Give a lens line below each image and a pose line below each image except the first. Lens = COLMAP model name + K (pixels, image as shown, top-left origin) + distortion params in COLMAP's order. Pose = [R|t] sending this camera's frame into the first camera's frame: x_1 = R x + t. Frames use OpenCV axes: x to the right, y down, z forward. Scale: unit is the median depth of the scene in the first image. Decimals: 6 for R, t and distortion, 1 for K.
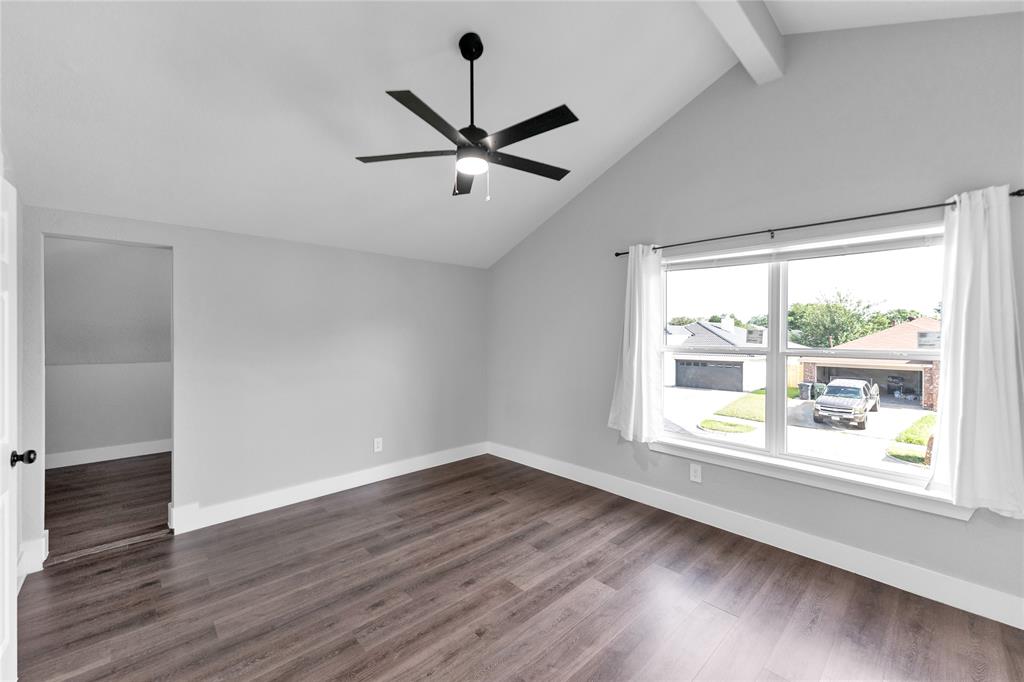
lens RADIAL K [[413.5, 0, 512.0], [0, 413.5, 341.0], [0, 0, 1]] dist [0.001879, 0.000145]
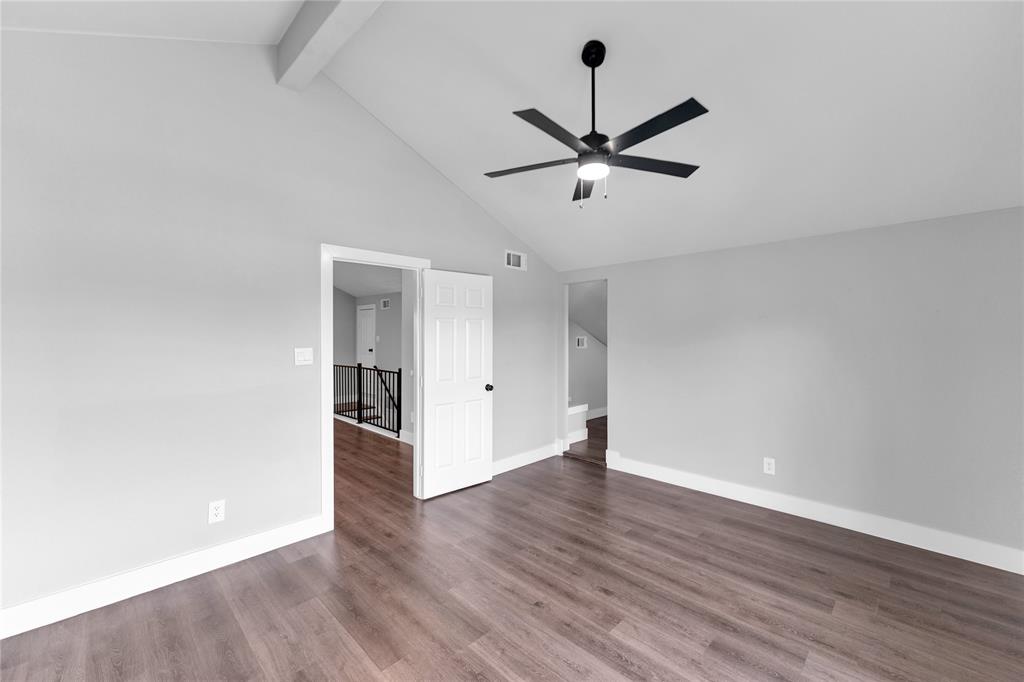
lens RADIAL K [[413.5, 0, 512.0], [0, 413.5, 341.0], [0, 0, 1]] dist [0.001879, 0.000145]
pose [[0.034335, 0.018382, -0.999241, 0.711806], [-0.015403, 0.999722, 0.017862, -0.021728], [0.999292, 0.014778, 0.034609, 0.604395]]
